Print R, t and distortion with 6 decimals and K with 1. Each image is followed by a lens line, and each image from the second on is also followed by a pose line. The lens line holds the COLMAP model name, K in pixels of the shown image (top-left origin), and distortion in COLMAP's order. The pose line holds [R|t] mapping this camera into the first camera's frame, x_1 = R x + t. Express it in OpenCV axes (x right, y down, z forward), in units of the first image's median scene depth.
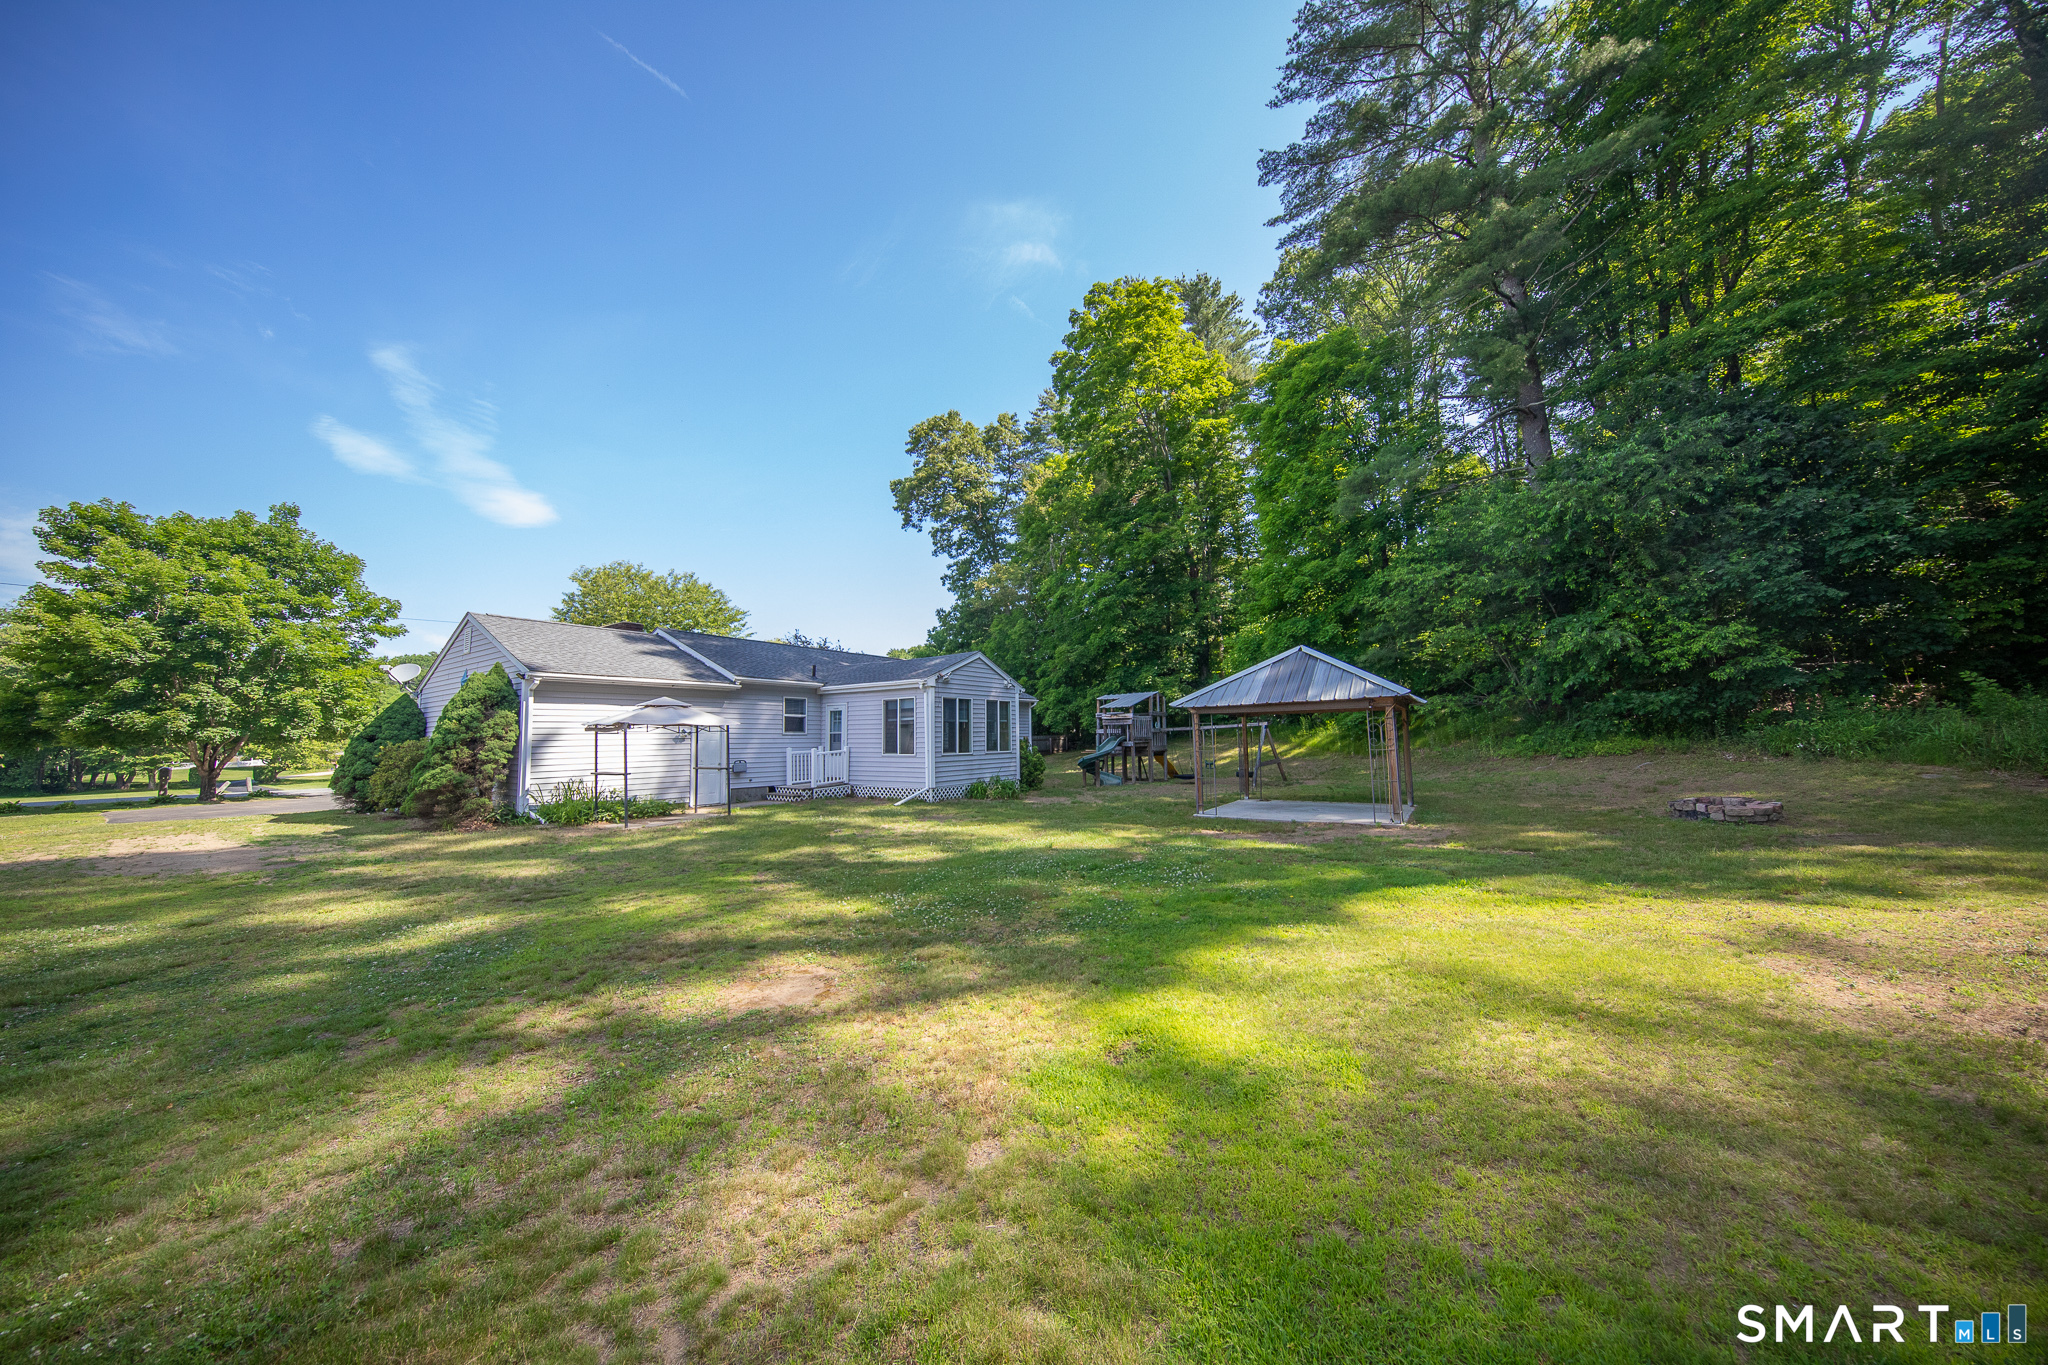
lens RADIAL K [[664.5, 0, 1028.9], [0, 664.5, 689.4], [0, 0, 1]] dist [0.009875, -0.003937]
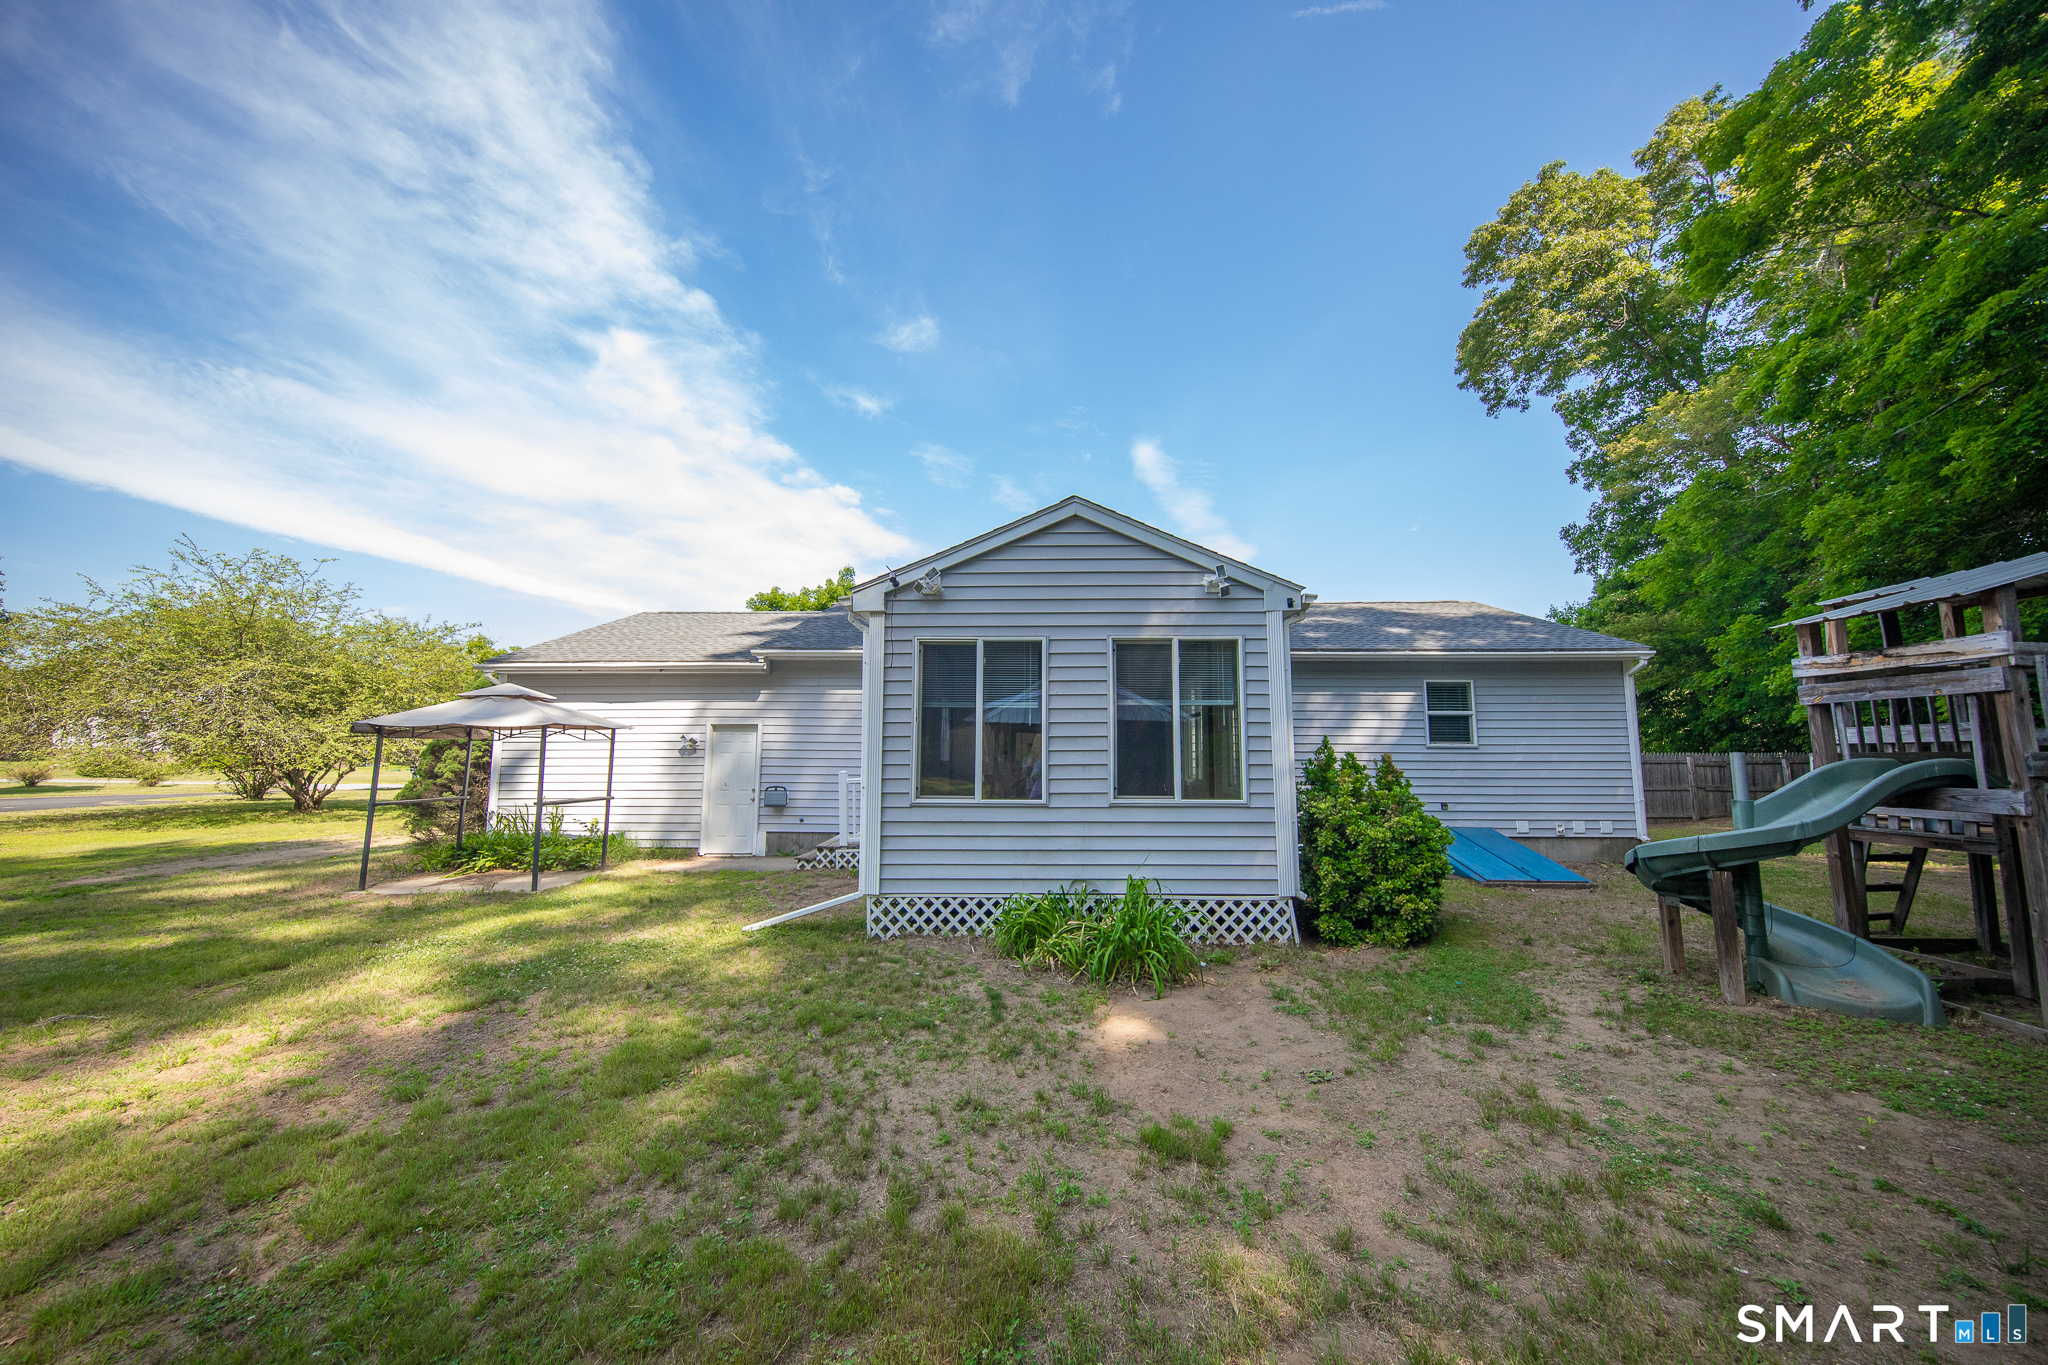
lens RADIAL K [[648.5, 0, 1026.5], [0, 648.5, 690.4], [0, 0, 1]] dist [0.005246, -0.004858]
pose [[0.547742, -0.051318, -0.835072, 0.165753], [0.044742, 0.998486, -0.032012, 0.043509], [0.835450, -0.019829, 0.549208, 0.697633]]
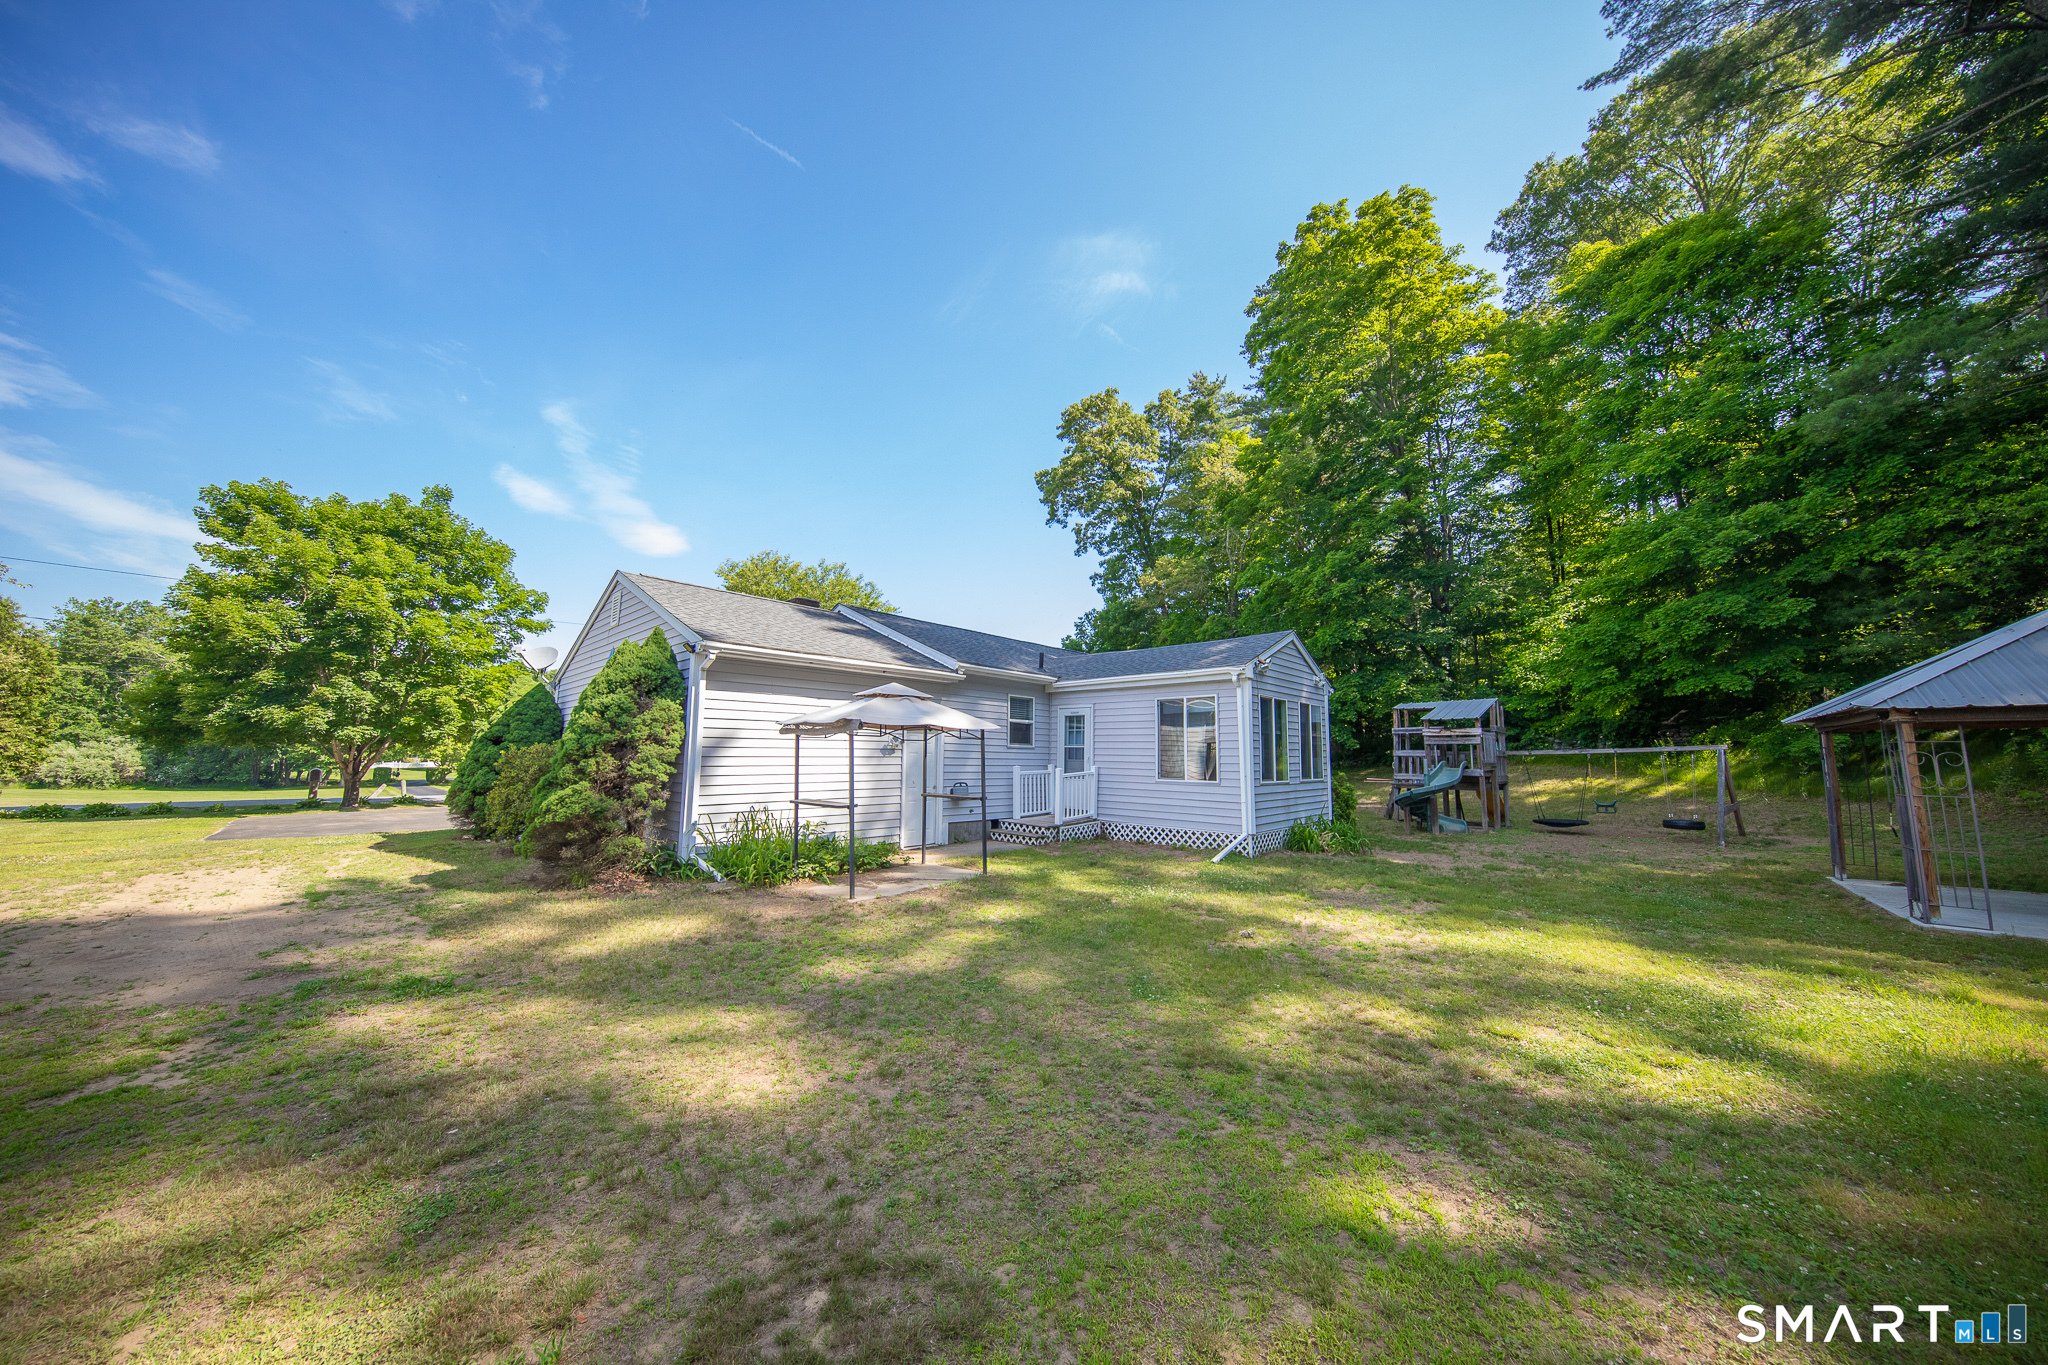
lens RADIAL K [[664.5, 0, 1028.9], [0, 664.5, 689.4], [0, 0, 1]] dist [0.009875, -0.003937]
pose [[0.990585, 0.009725, -0.136555, -0.209656], [-0.013555, 0.999540, -0.027141, 0.020946], [0.136228, 0.028736, 0.990261, 0.245526]]
